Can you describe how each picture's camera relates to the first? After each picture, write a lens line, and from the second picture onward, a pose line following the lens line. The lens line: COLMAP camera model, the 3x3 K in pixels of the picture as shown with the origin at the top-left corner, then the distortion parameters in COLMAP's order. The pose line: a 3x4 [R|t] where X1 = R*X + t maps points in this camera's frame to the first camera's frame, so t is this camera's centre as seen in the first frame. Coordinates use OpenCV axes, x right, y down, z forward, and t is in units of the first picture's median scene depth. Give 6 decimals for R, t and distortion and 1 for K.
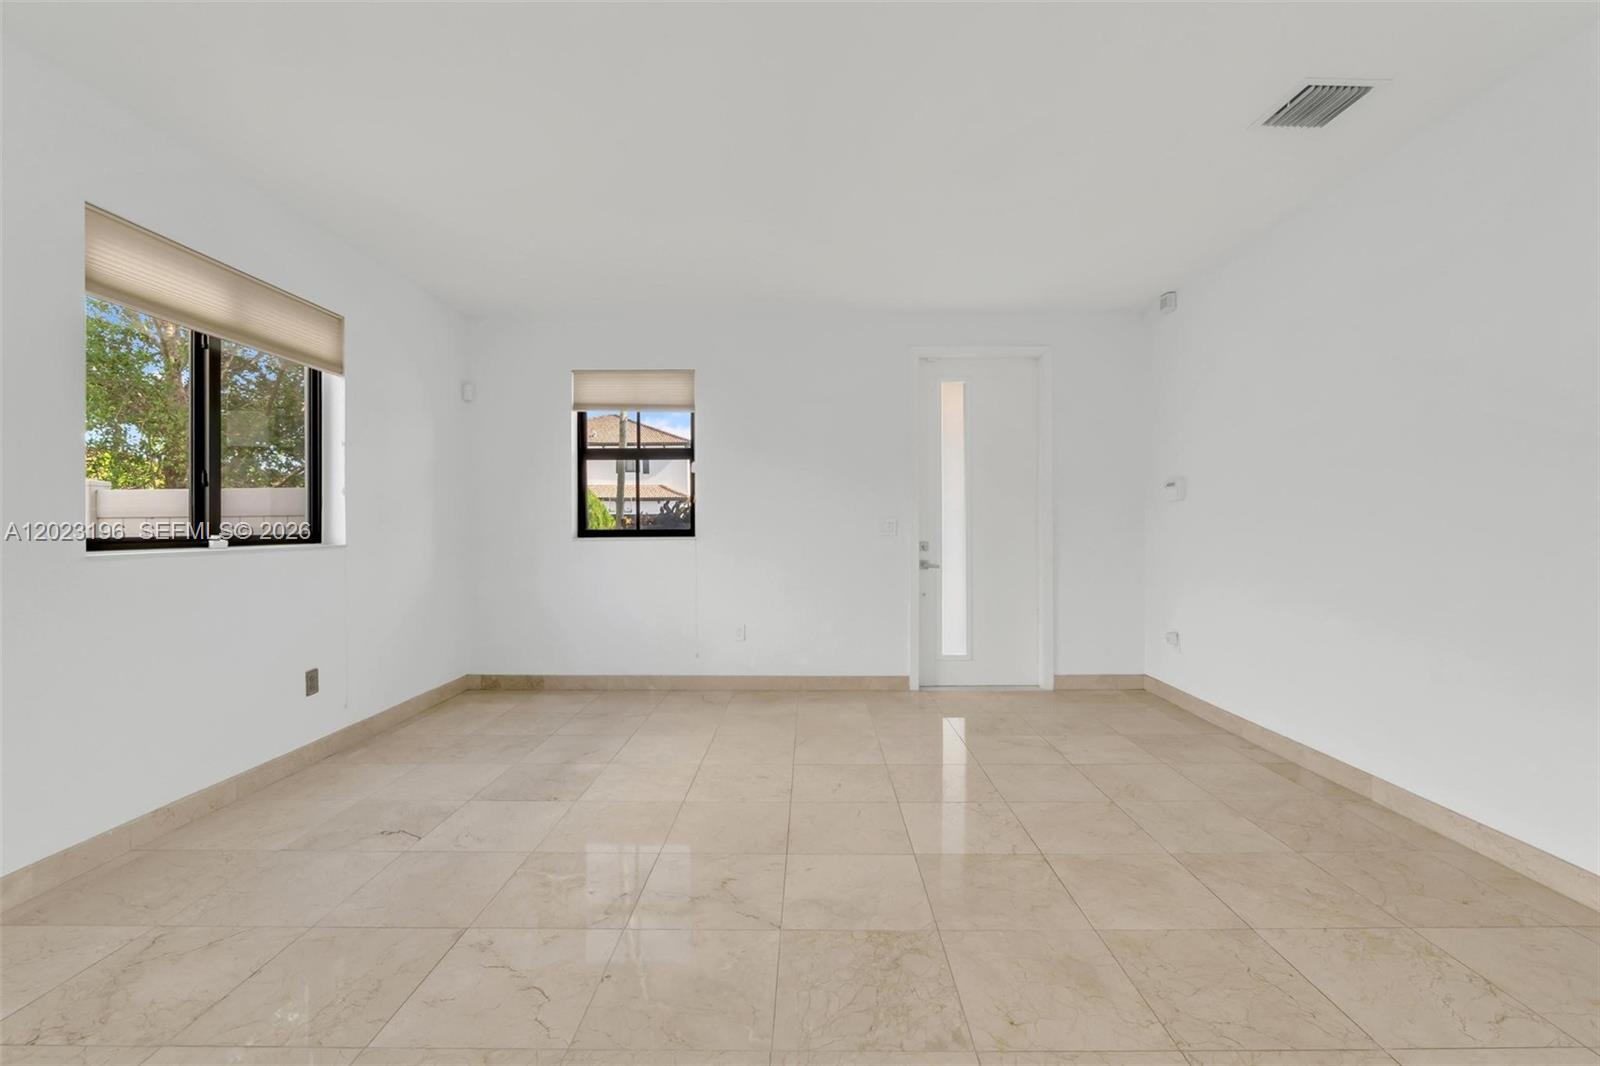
lens RADIAL K [[681.1, 0, 808.2], [0, 681.1, 530.2], [0, 0, 1]] dist [-0.003240, -0.000834]
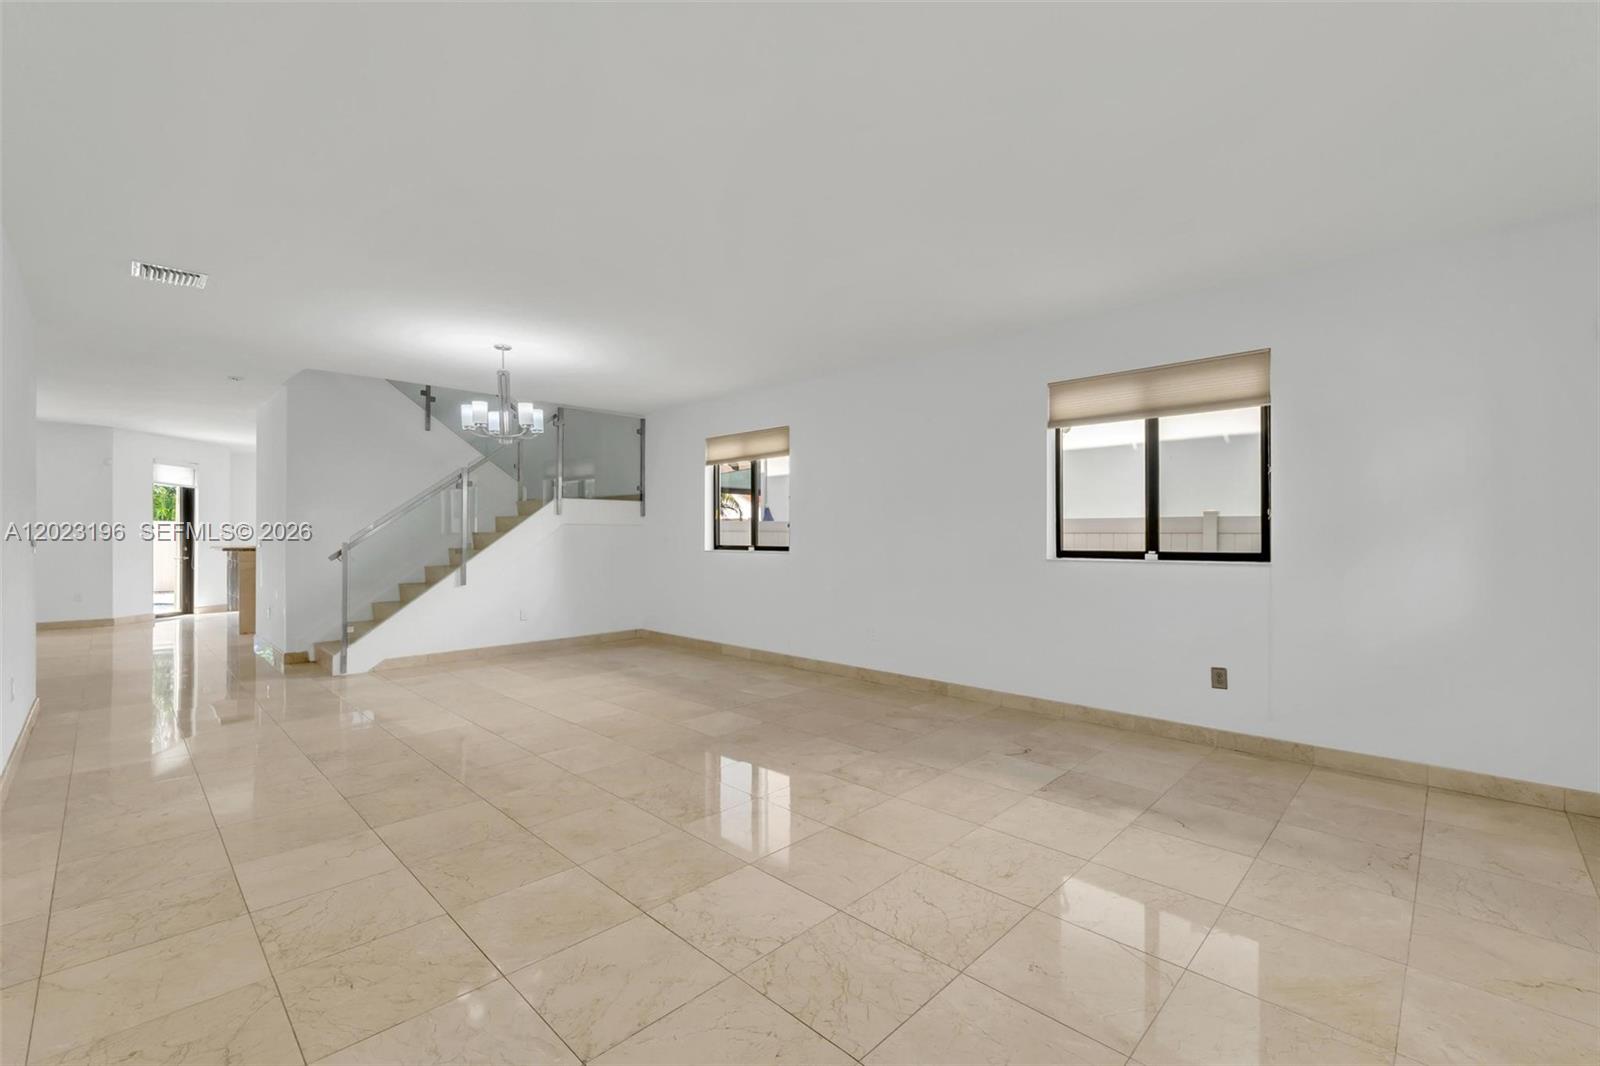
lens RADIAL K [[681.1, 0, 810.3], [0, 681.1, 537.7], [0, 0, 1]] dist [-0.003240, -0.000834]
pose [[-0.688639, 0.000564, -0.725104, 0.599235], [-0.004053, 0.999981, 0.004628, -0.023431], [0.725093, 0.006126, -0.688624, 1.253922]]
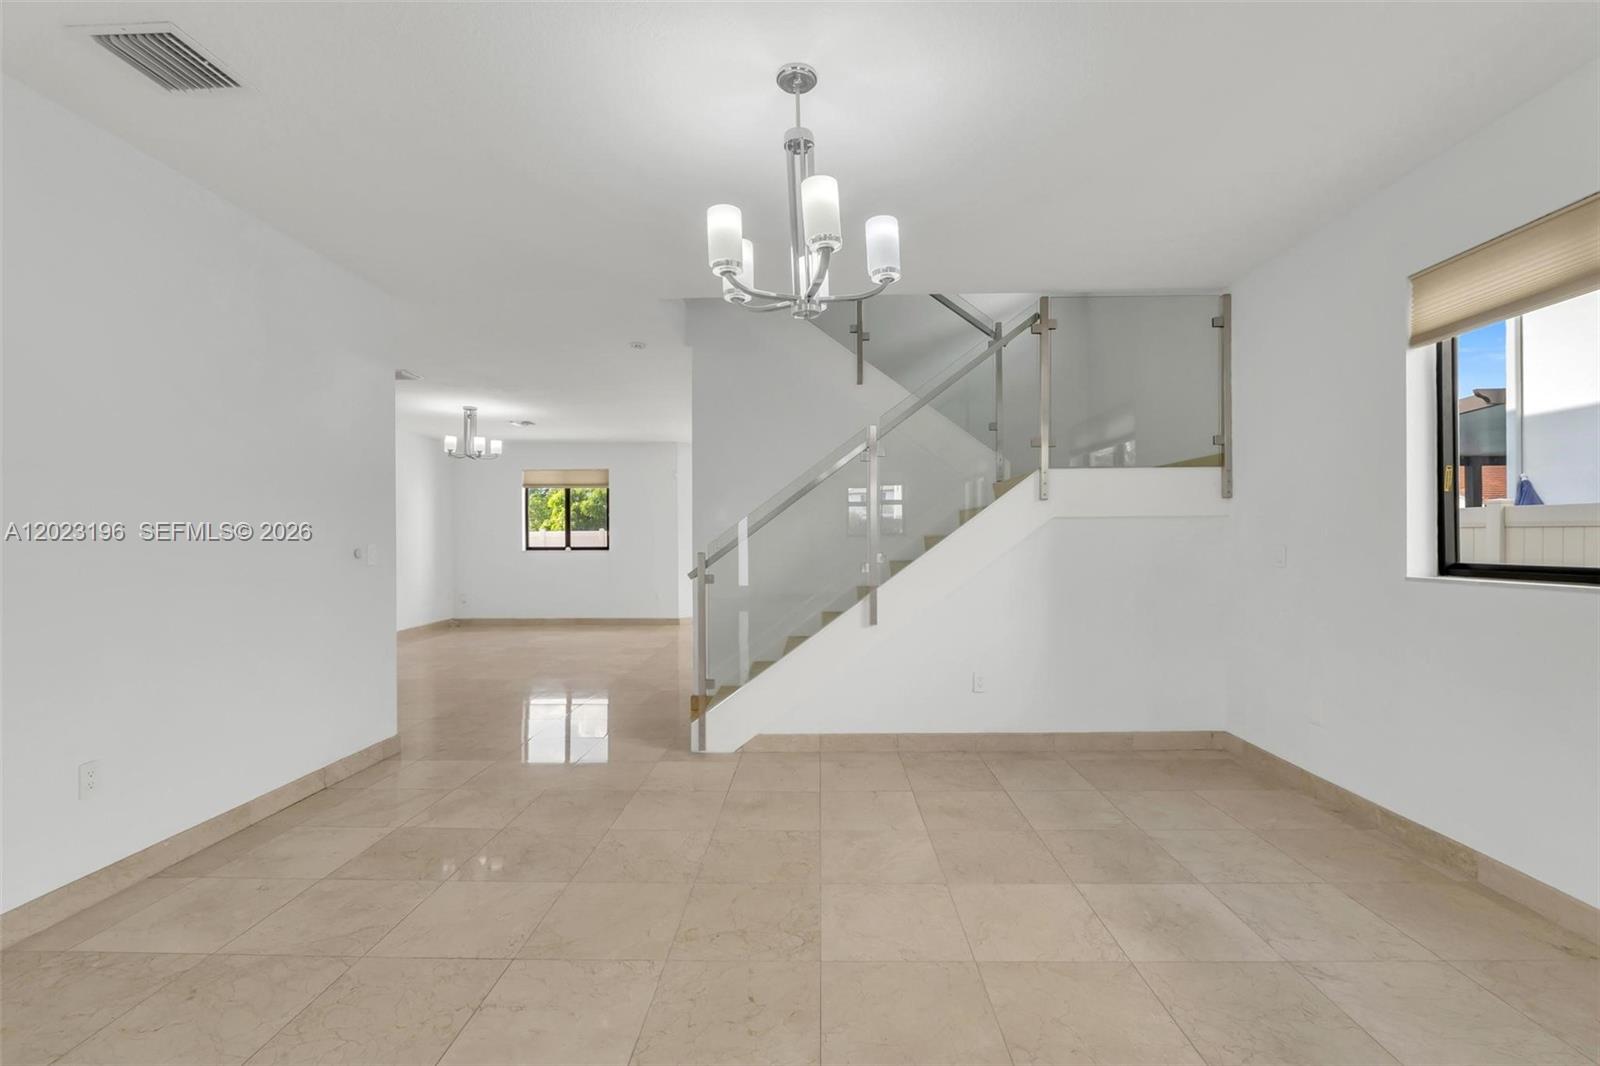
lens RADIAL K [[681.1, 0, 807.8], [0, 681.1, 538.8], [0, 0, 1]] dist [-0.003240, -0.000834]
pose [[-0.999914, 0.005801, 0.011755, -0.023690], [0.005813, 0.999983, 0.000950, -0.021346], [-0.011750, 0.001018, -0.999930, 0.354254]]
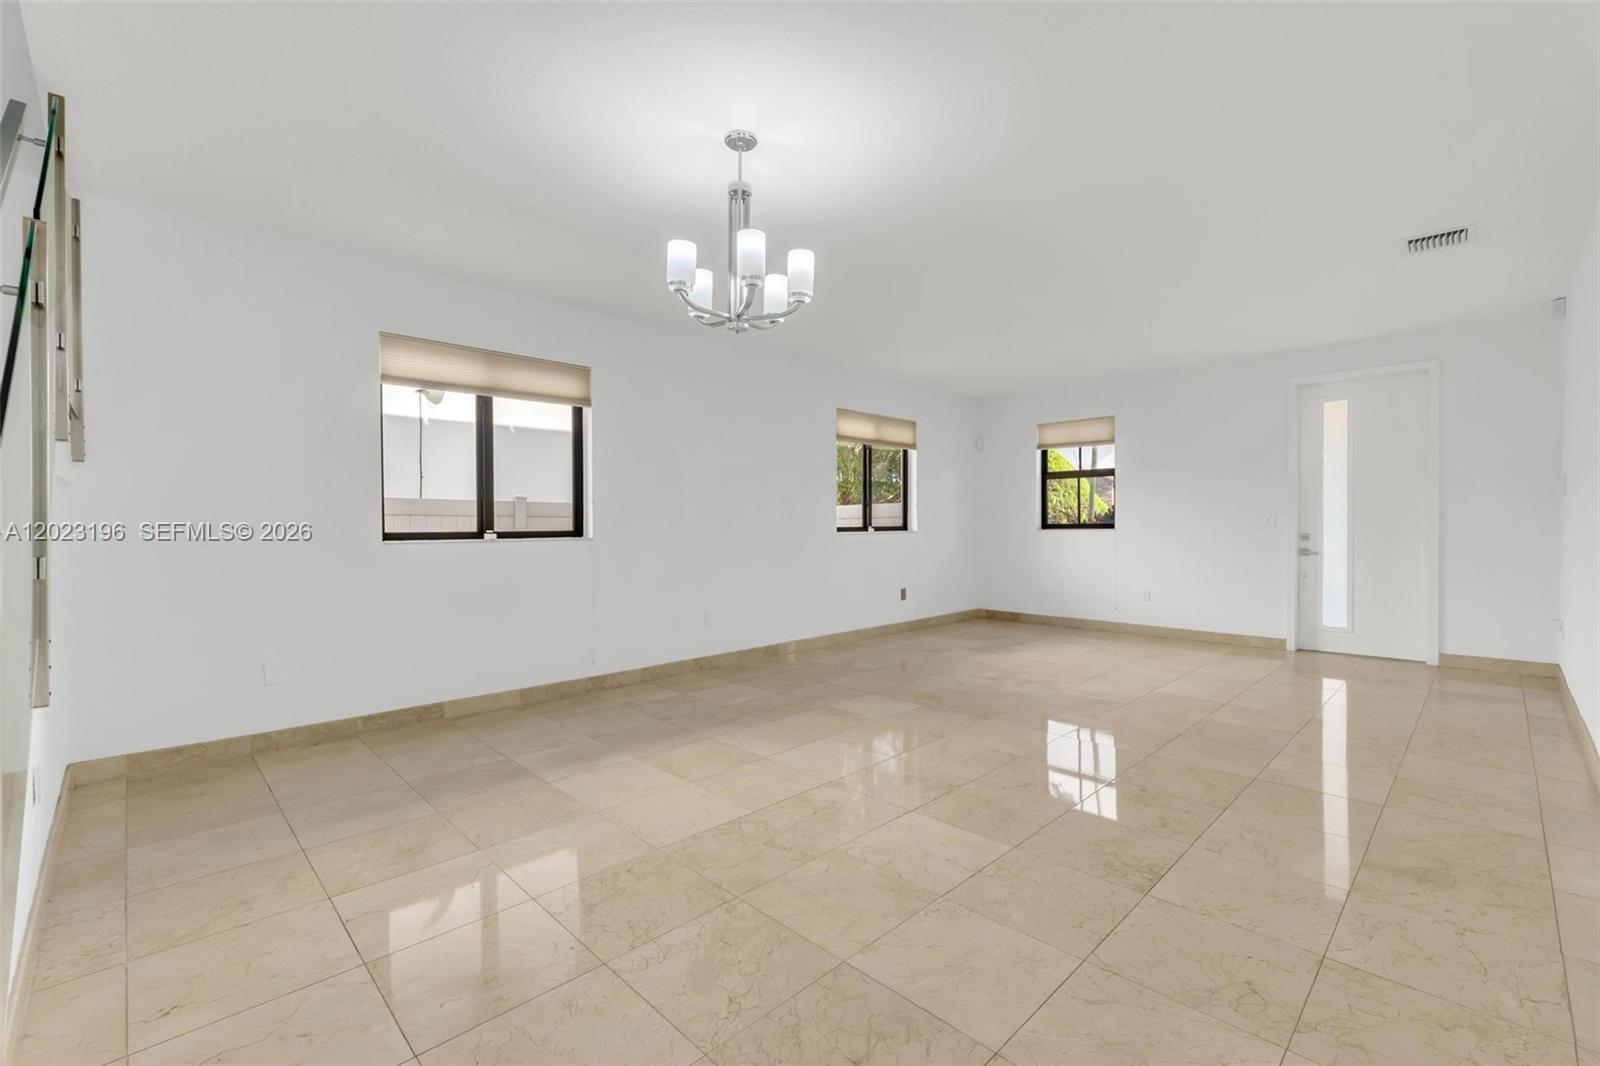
lens RADIAL K [[681.1, 0, 808.8], [0, 681.1, 555.3], [0, 0, 1]] dist [-0.003240, -0.000834]
pose [[0.707479, 0.031875, -0.706015, 0.575745], [0.001274, 0.998923, 0.046375, -0.002228], [0.706733, -0.033709, 0.706677, -0.730076]]
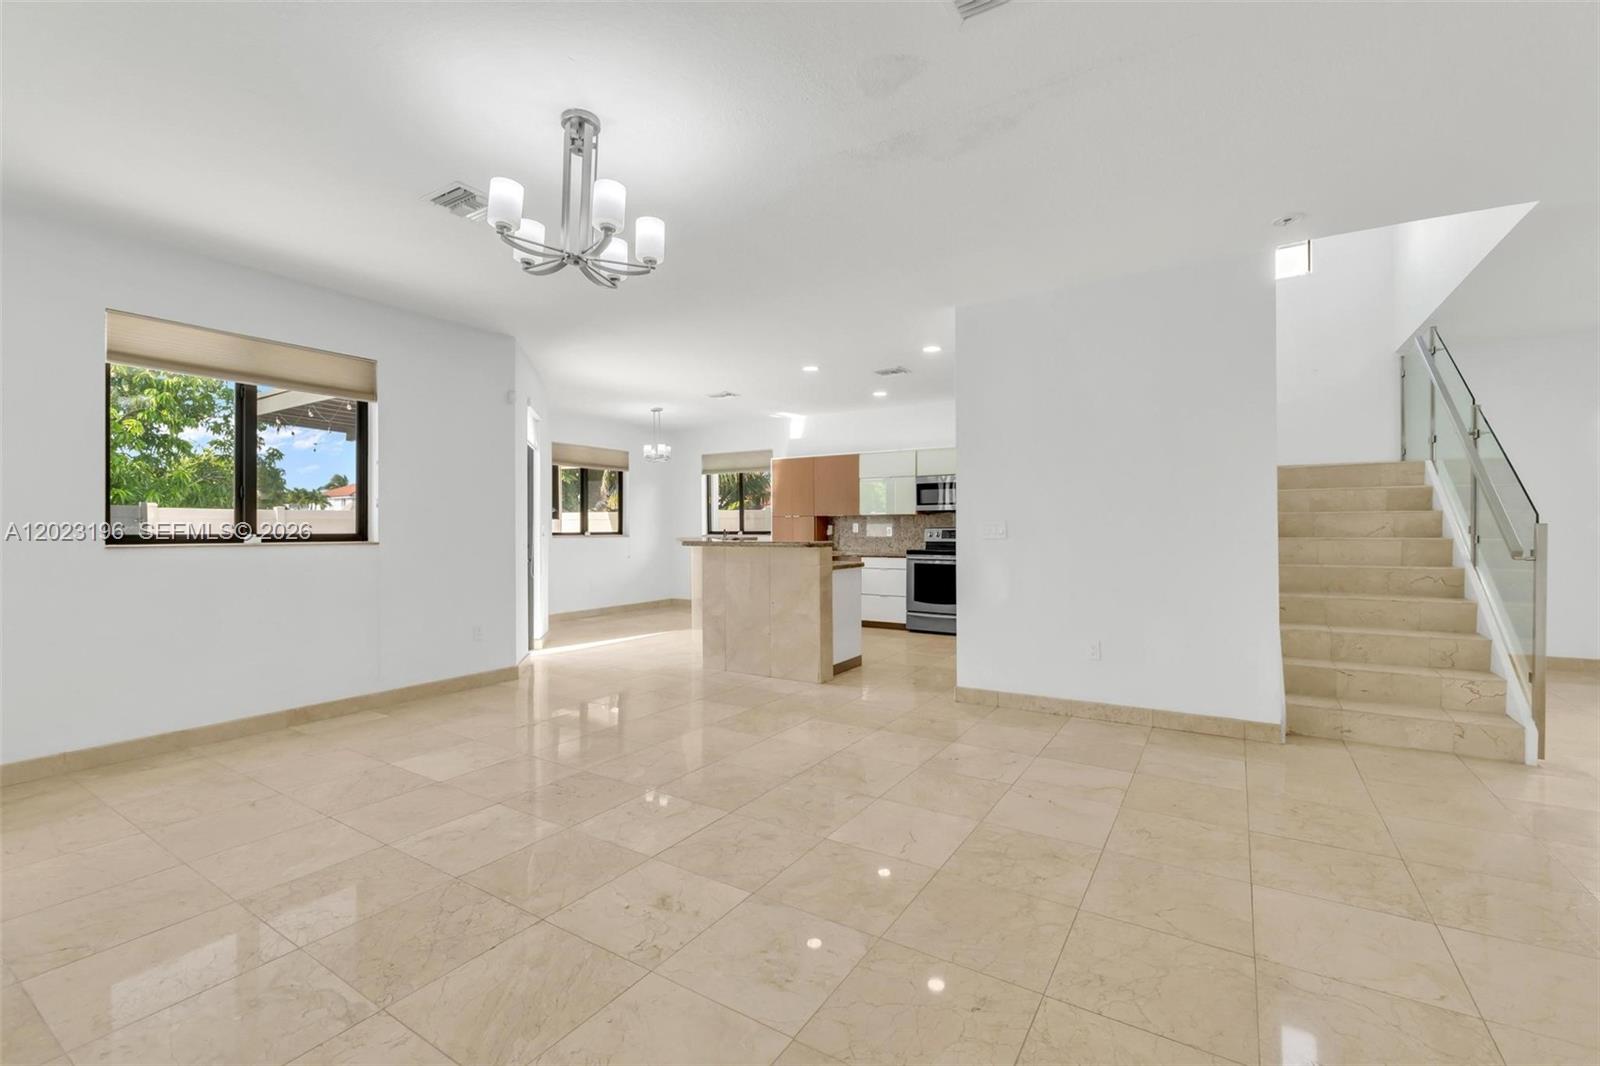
lens RADIAL K [[681.1, 0, 800.5], [0, 681.1, 526.7], [0, 0, 1]] dist [-0.003240, -0.000834]
pose [[-0.532361, 0.002533, -0.846514, 1.507494], [0.004930, 0.999988, -0.000108, 0.001860], [0.846503, -0.004231, -0.532367, -1.145847]]
